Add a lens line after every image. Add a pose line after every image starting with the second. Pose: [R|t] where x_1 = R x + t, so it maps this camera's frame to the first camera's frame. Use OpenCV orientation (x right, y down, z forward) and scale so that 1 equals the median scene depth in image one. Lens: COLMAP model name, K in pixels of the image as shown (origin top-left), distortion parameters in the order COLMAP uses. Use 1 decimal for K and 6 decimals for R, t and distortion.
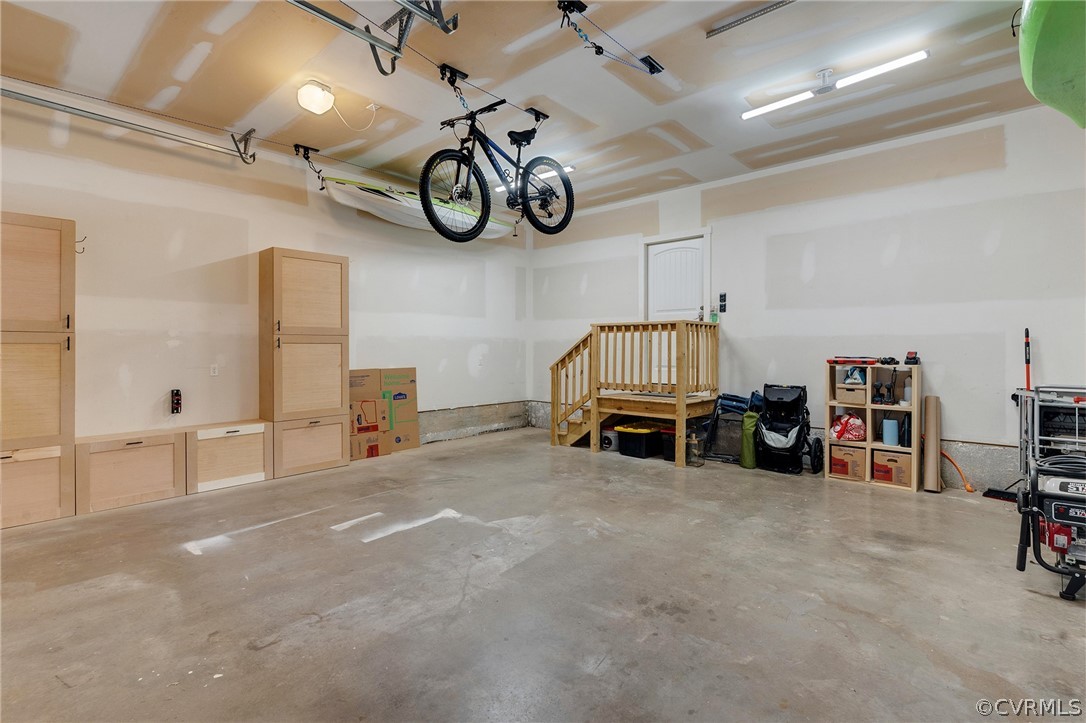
lens RADIAL K [[520.4, 0, 549.3], [0, 520.4, 341.9], [0, 0, 1]] dist [0.000689, -0.000071]
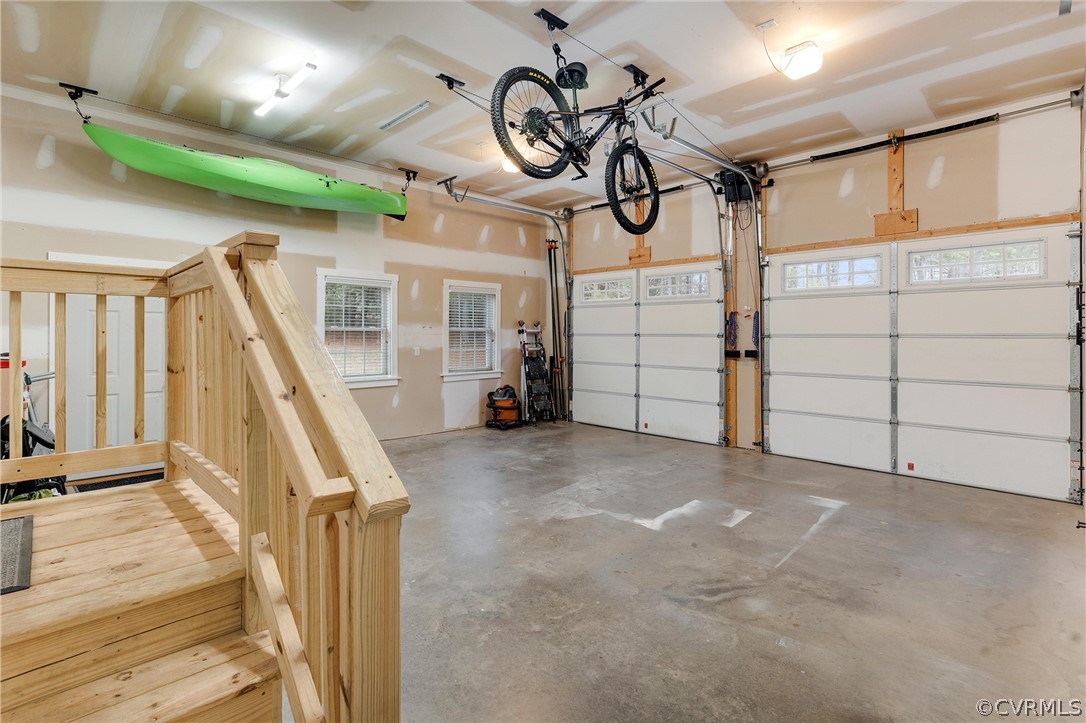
lens RADIAL K [[520.4, 0, 549.3], [0, 520.4, 341.9], [0, 0, 1]] dist [0.000689, -0.000071]
pose [[-0.997952, -0.003387, 0.063884, -0.078689], [-0.003448, 0.999994, -0.000831, 0.015911], [-0.063881, -0.001050, -0.997957, 1.993274]]
